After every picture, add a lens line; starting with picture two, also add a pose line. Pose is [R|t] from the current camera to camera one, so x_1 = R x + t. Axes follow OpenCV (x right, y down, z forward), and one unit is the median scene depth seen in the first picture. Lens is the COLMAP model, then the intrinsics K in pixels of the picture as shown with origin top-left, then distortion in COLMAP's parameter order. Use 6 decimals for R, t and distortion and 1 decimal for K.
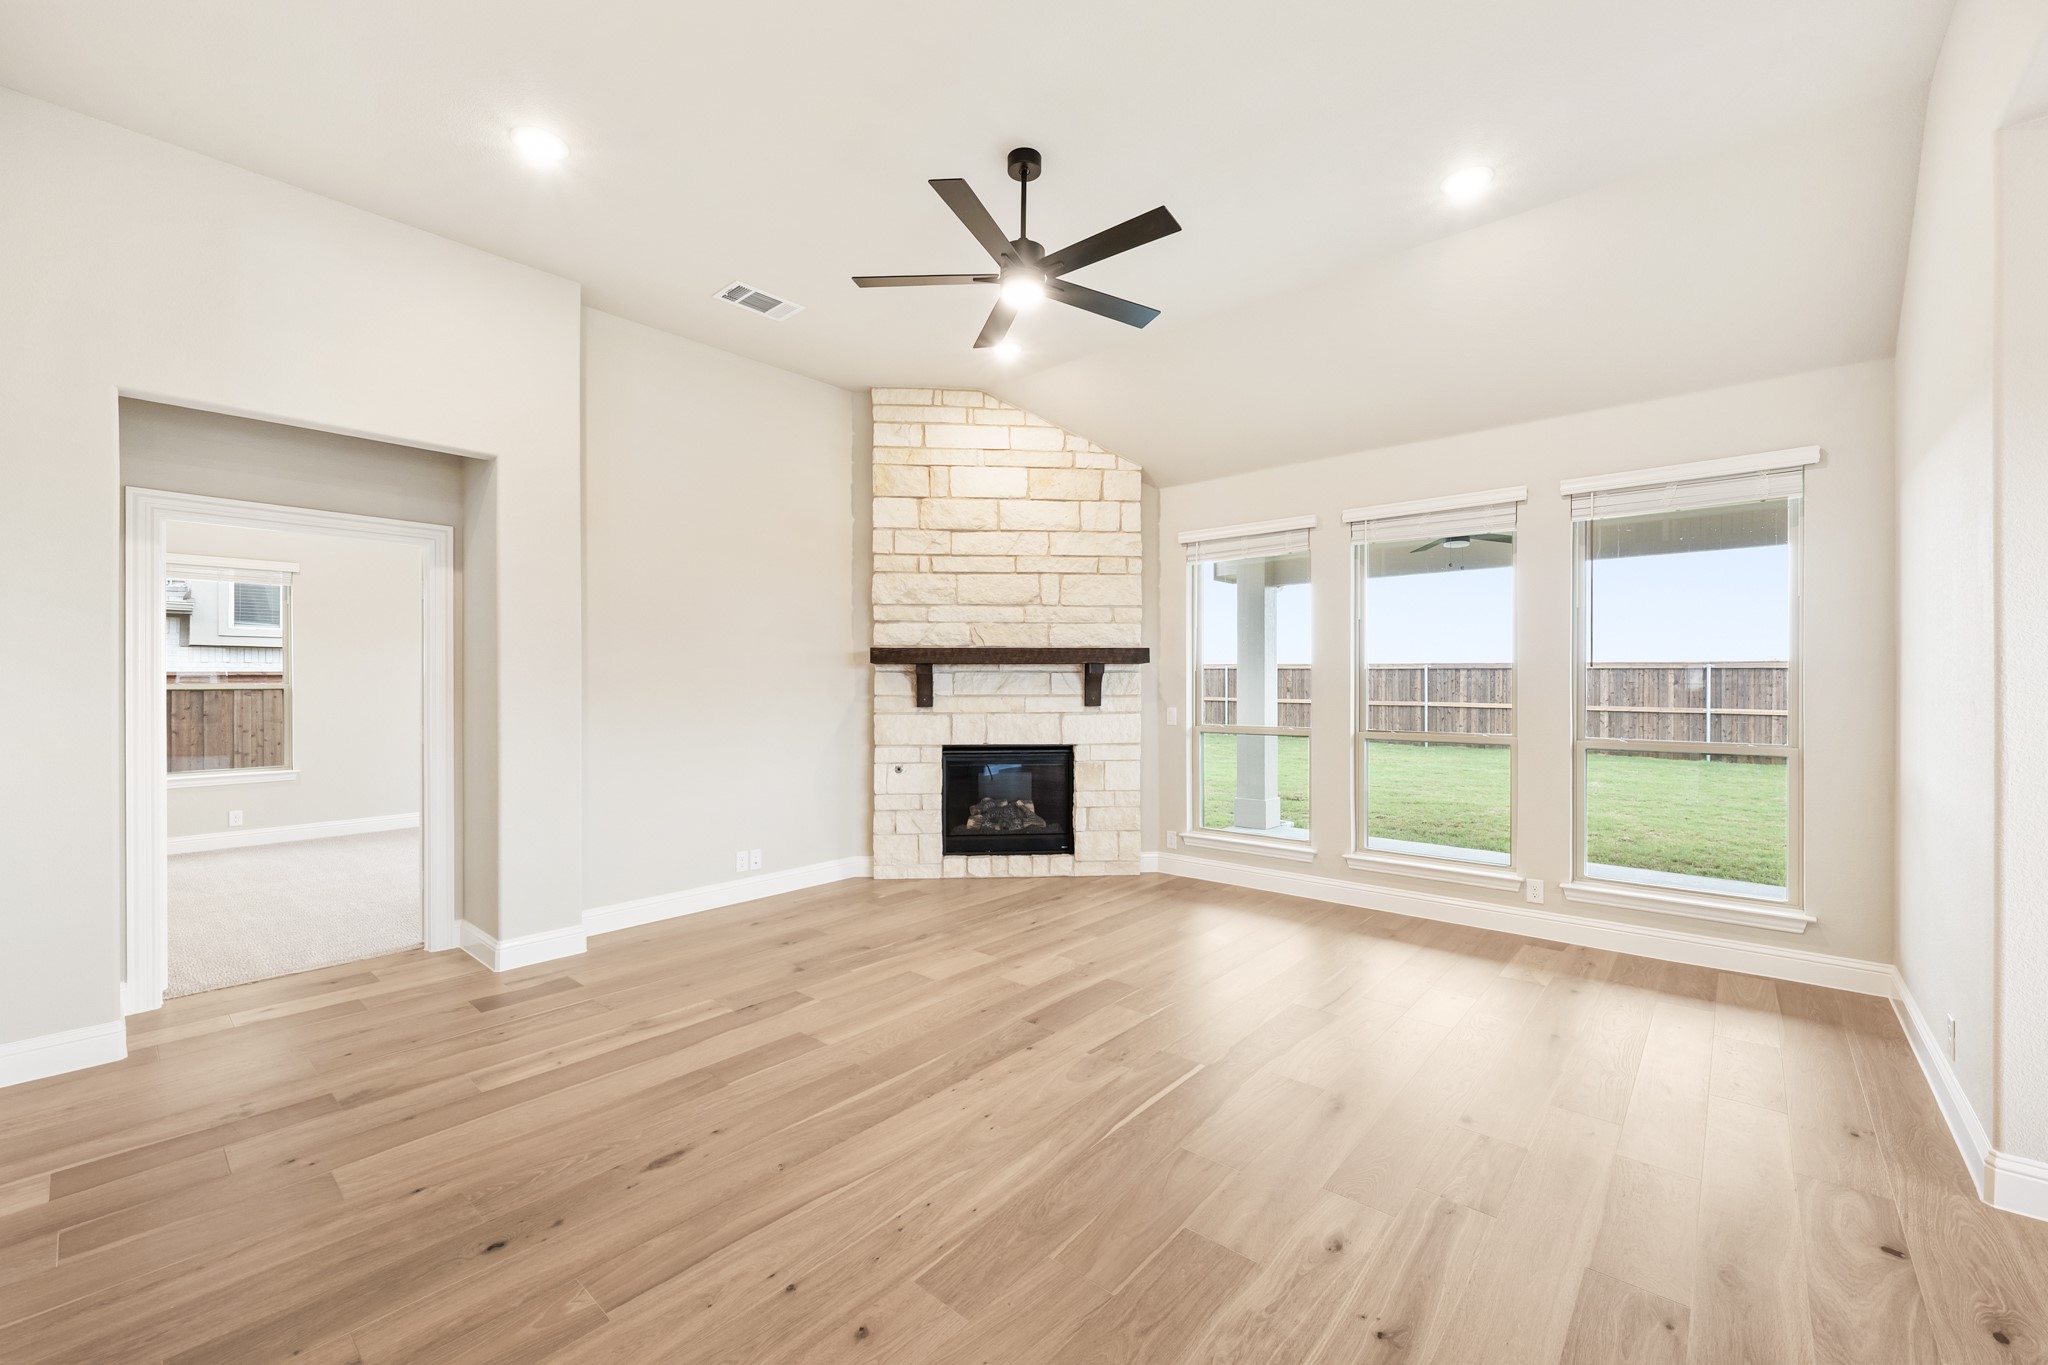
lens RADIAL K [[831.7, 0, 1029.8], [0, 831.7, 690.6], [0, 0, 1]] dist [0.000737, 0.000575]
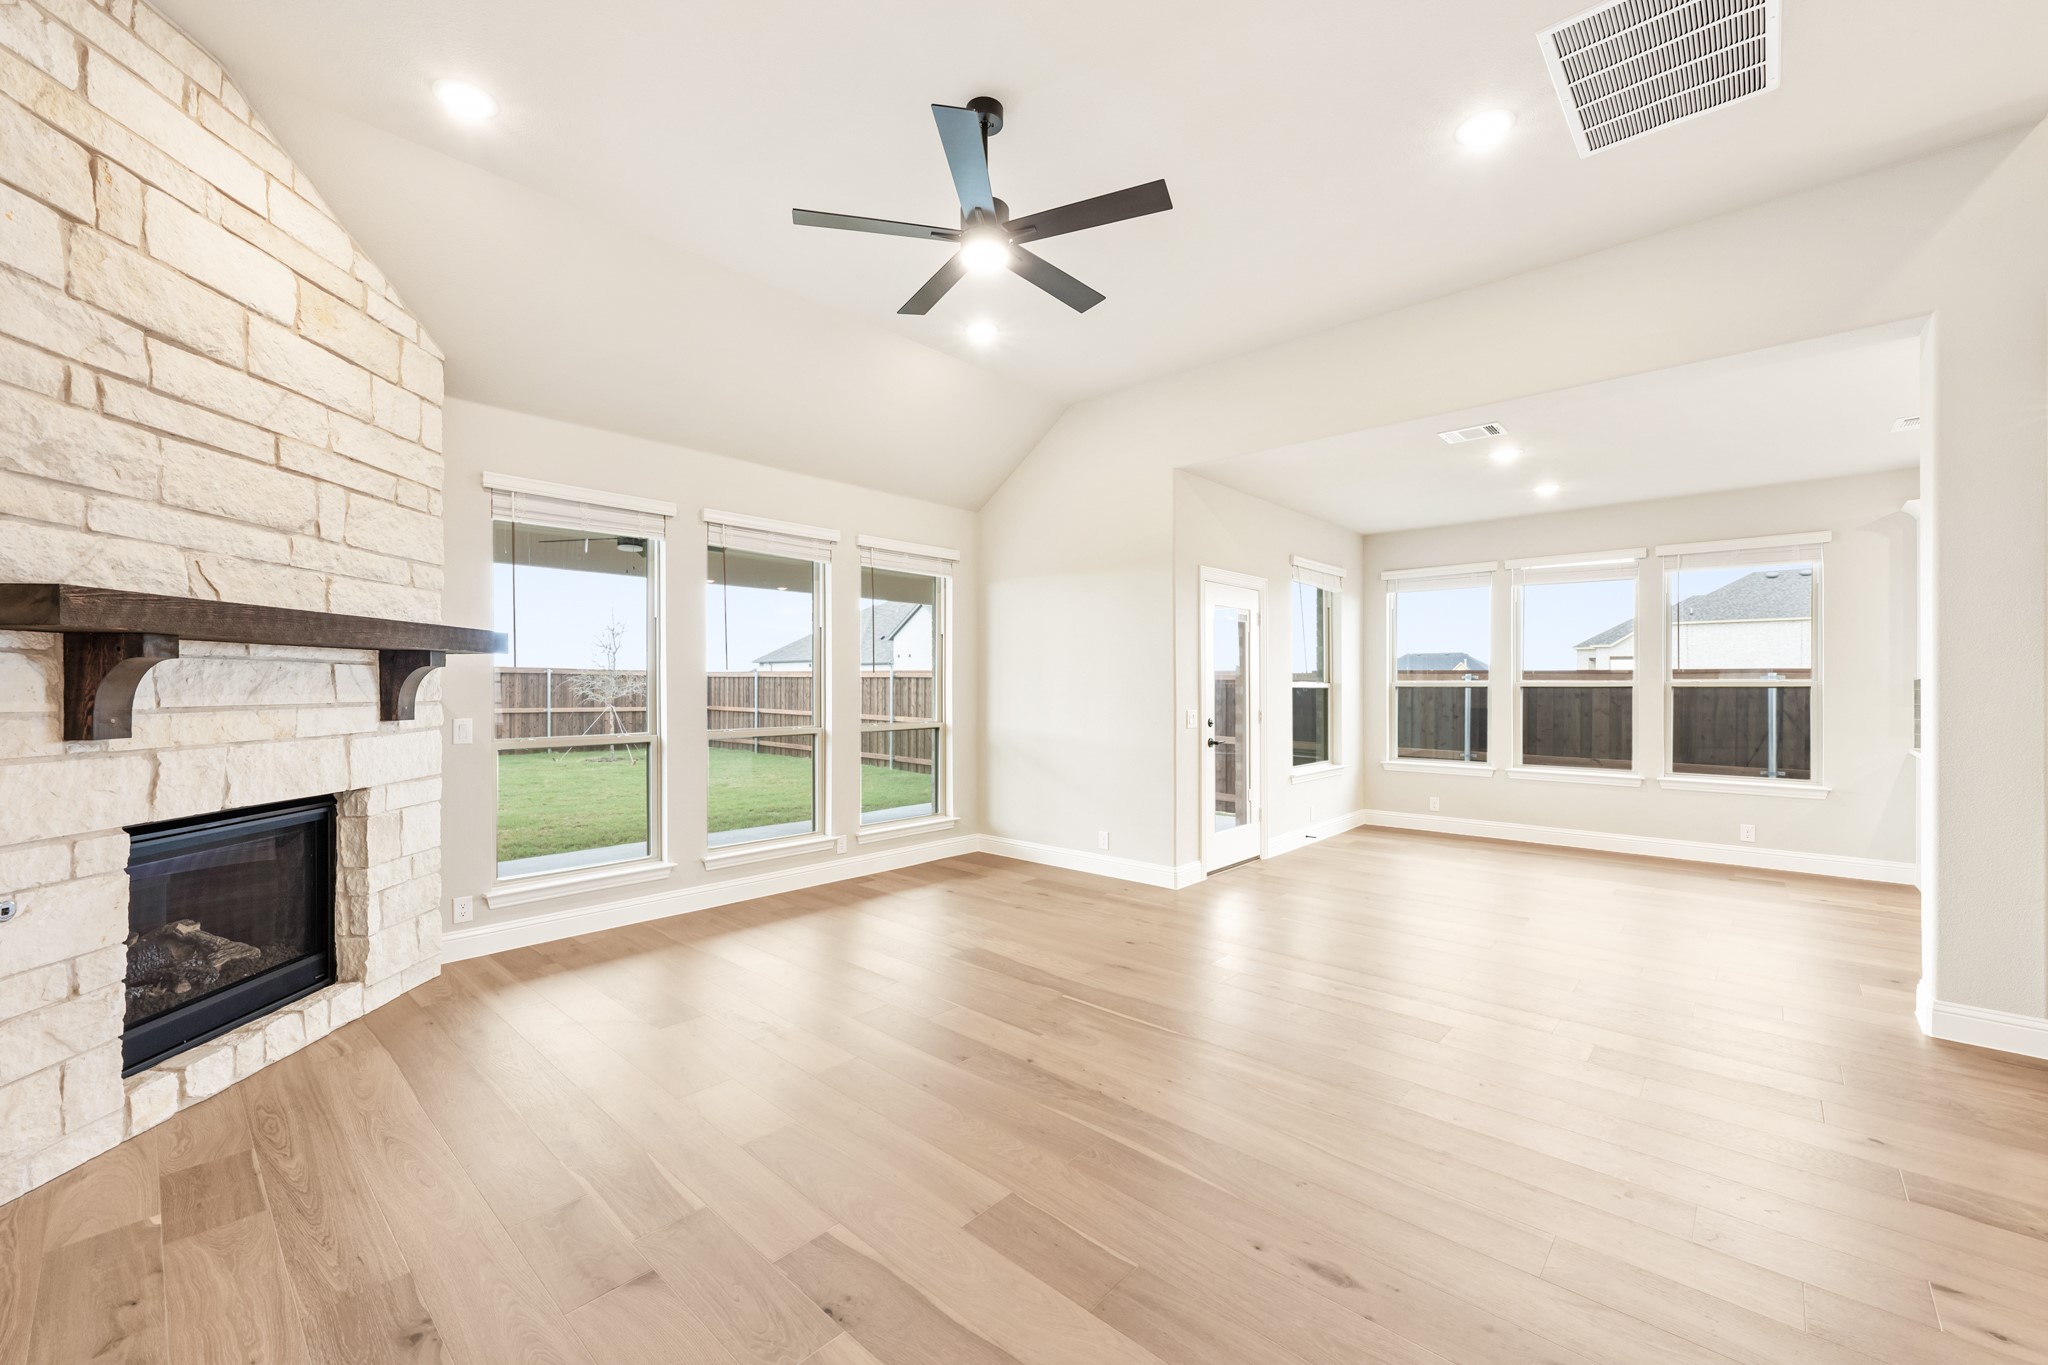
lens RADIAL K [[831.7, 0, 1021.4], [0, 831.7, 688.3], [0, 0, 1]] dist [0.000737, 0.000575]
pose [[0.017912, -0.001971, 0.999838, -0.522961], [0.008830, 0.999959, 0.001813, -0.002072], [-0.999801, 0.008796, 0.017928, 0.536242]]
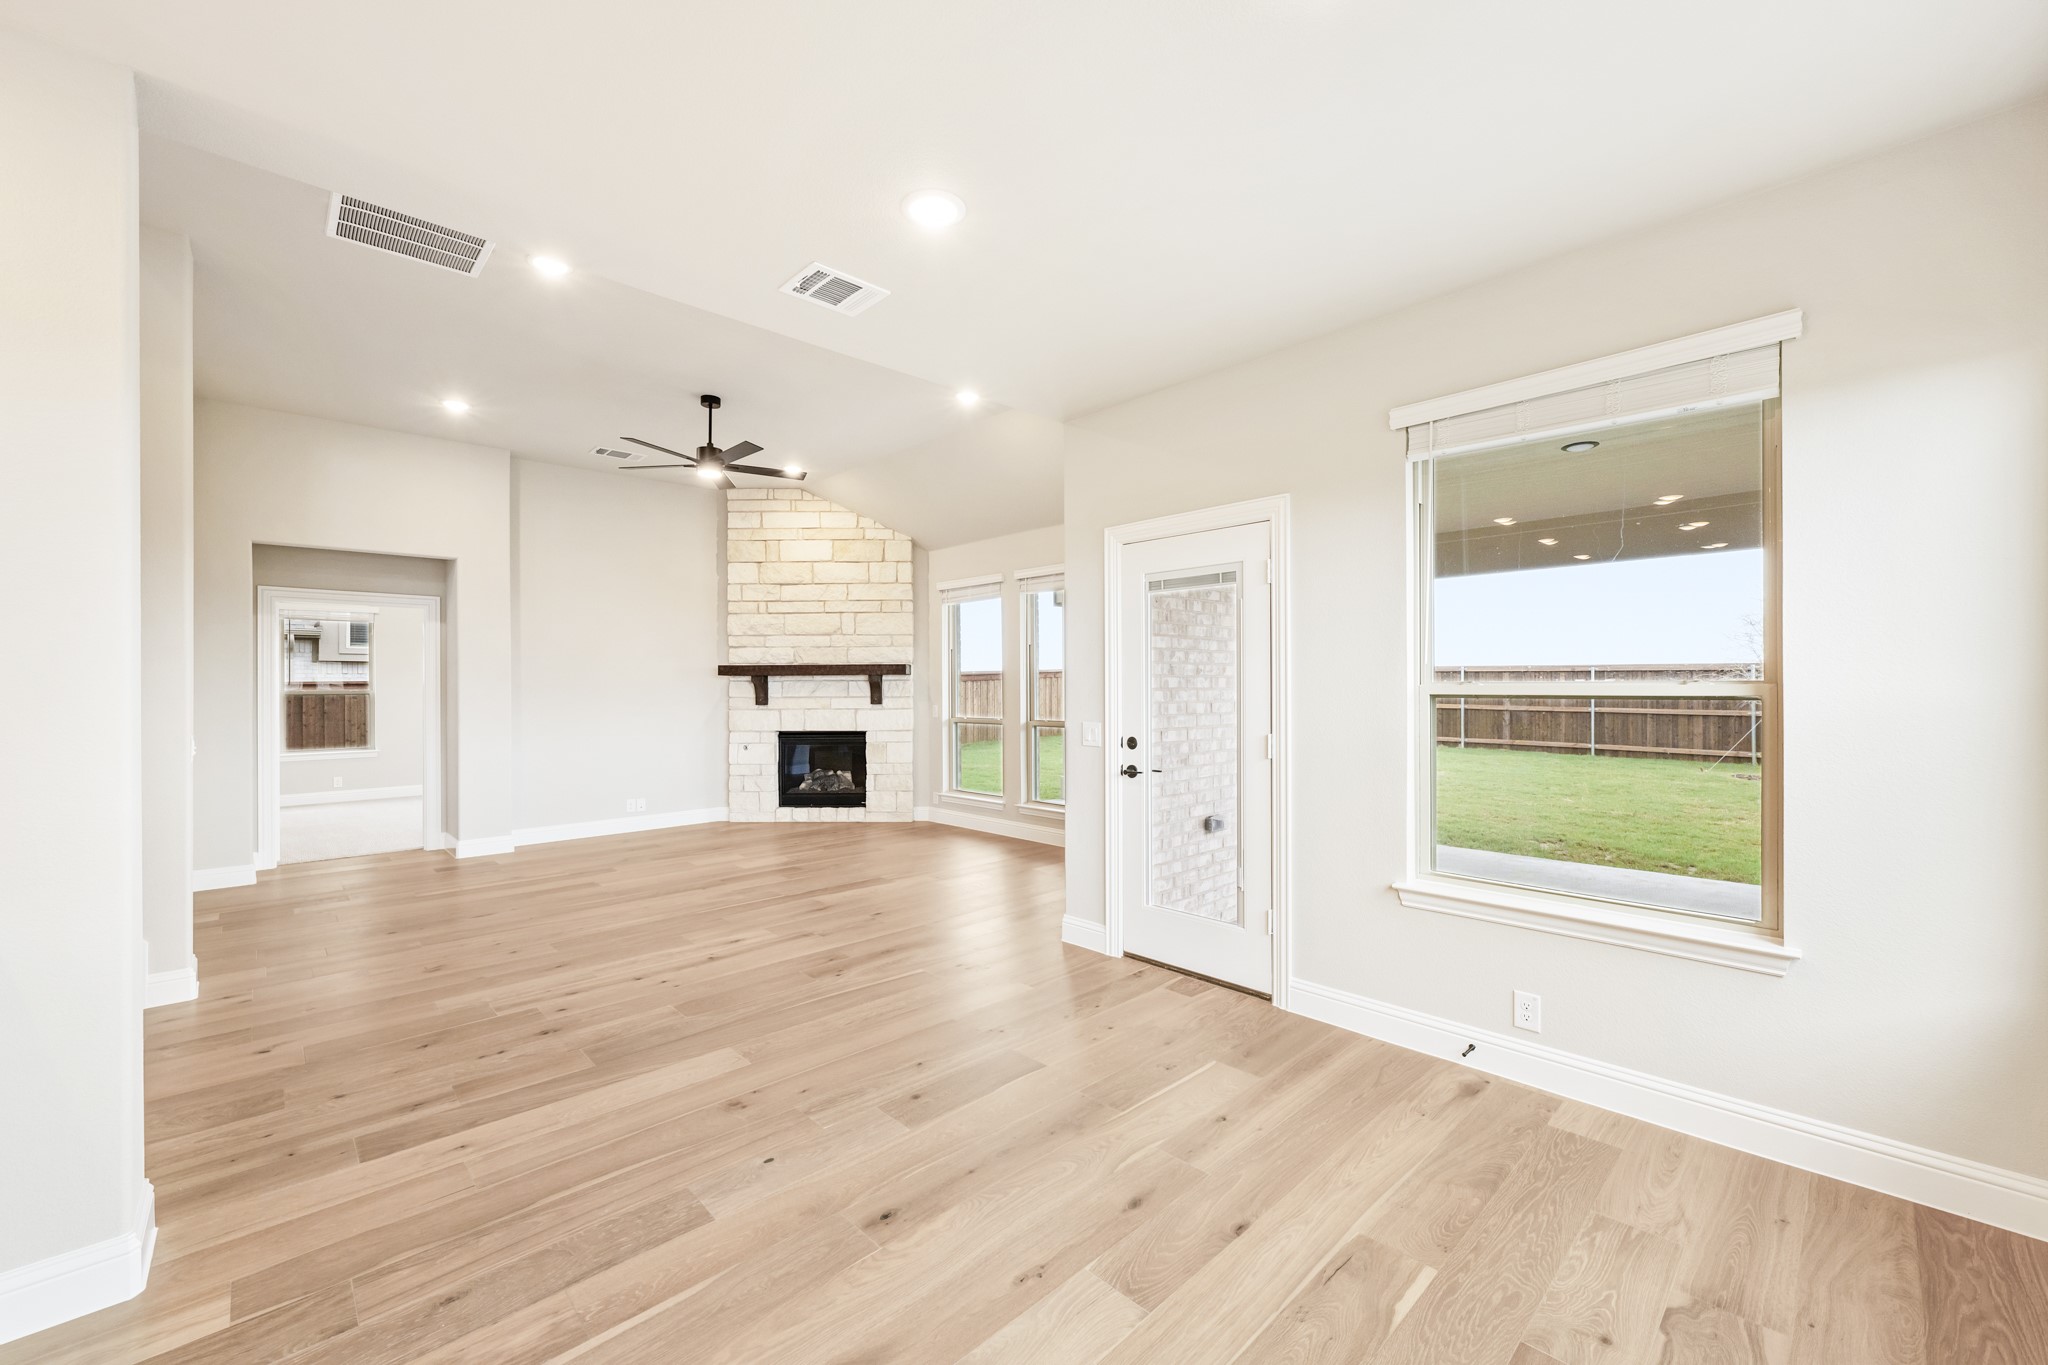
lens RADIAL K [[831.7, 0, 1038.5], [0, 831.7, 688.6], [0, 0, 1]] dist [0.000737, 0.000575]
pose [[0.995699, -0.003362, -0.092588, 0.490359], [0.002885, 0.999982, -0.005290, -0.000128], [0.092604, 0.005000, 0.995690, -0.410604]]
